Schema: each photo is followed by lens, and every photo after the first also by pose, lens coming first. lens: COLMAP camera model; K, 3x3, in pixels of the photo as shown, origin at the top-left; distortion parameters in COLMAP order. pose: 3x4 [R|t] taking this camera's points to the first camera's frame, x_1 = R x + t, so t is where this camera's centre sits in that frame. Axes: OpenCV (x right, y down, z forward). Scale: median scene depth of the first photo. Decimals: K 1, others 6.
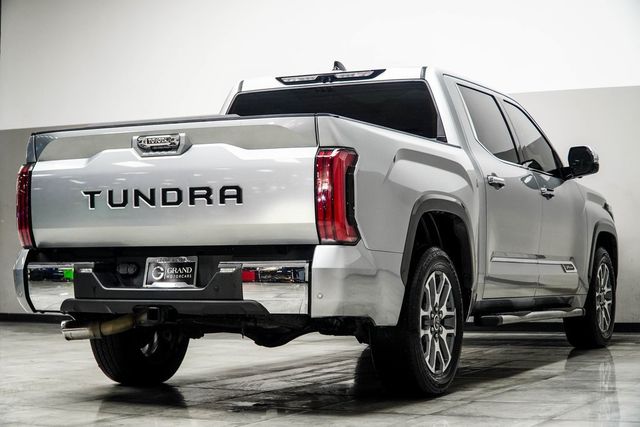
lens RADIAL K [[1376.0, 0, 316.2], [0, 1376.0, 184.8], [0, 0, 1]] dist [-0.170916, 0.000000]
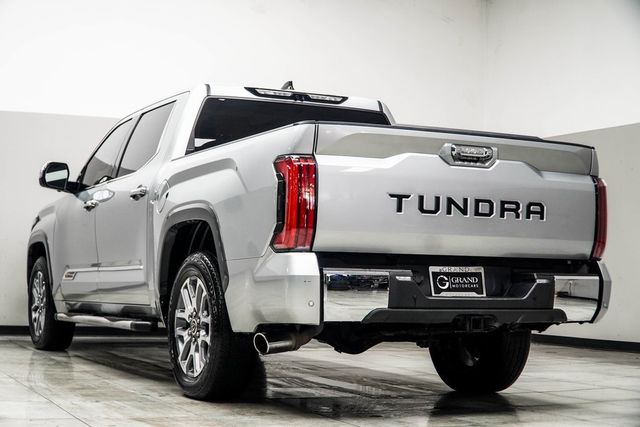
lens RADIAL K [[1068.9, 0, 298.5], [0, 1068.9, 235.1], [0, 0, 1]] dist [-0.158252, 0.000000]
pose [[0.614534, 0.048183, 0.787418, -0.749829], [-0.071462, 0.997429, -0.005262, 0.039504], [-0.785647, -0.053037, 0.616397, 0.574460]]
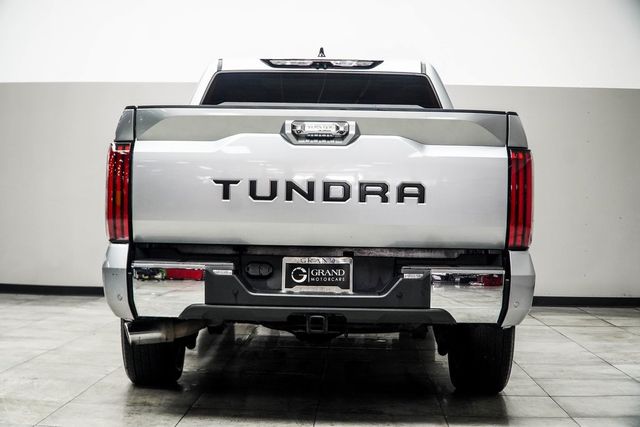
lens RADIAL K [[1107.4, 0, 319.9], [0, 1107.4, 214.9], [0, 0, 1]] dist [-0.132764, 0.000000]
pose [[0.898592, 0.023861, 0.438136, -0.398620], [-0.050886, 0.997450, 0.050042, -0.011096], [-0.435824, -0.067262, 0.897515, 0.329457]]
